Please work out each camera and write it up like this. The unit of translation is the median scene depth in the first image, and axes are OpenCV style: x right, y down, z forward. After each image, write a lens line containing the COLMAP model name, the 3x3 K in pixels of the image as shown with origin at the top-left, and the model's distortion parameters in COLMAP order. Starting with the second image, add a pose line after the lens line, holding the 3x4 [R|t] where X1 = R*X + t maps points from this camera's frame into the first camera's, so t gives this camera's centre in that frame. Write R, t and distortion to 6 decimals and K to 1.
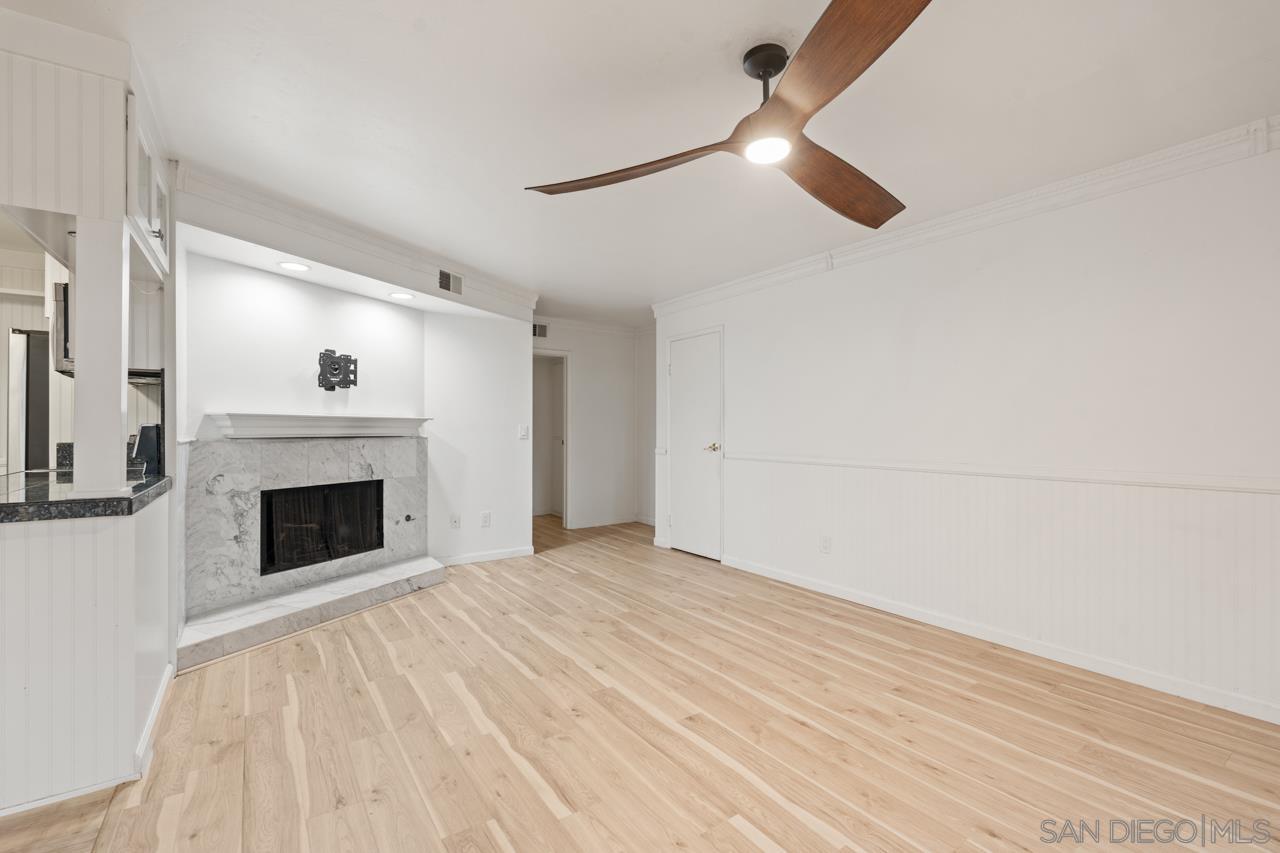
lens RADIAL K [[557.5, 0, 642.2], [0, 557.5, 429.0], [0, 0, 1]] dist [-0.005137, 0.000251]
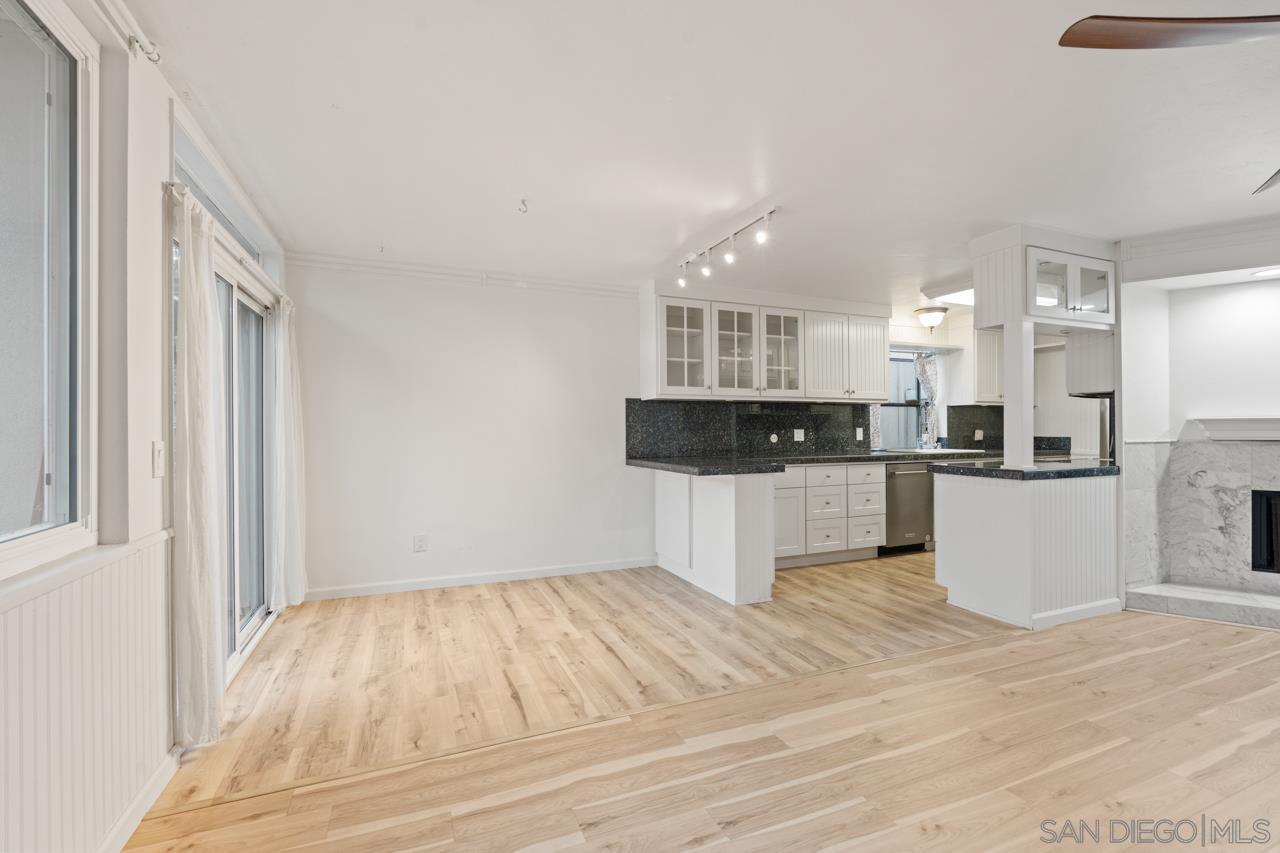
lens RADIAL K [[557.5, 0, 639.6], [0, 557.5, 427.3], [0, 0, 1]] dist [-0.005137, 0.000251]
pose [[-0.212313, -0.003812, -0.977194, 0.664931], [0.004613, 0.999977, -0.004903, -0.010135], [0.977191, -0.005549, -0.212291, 0.090700]]
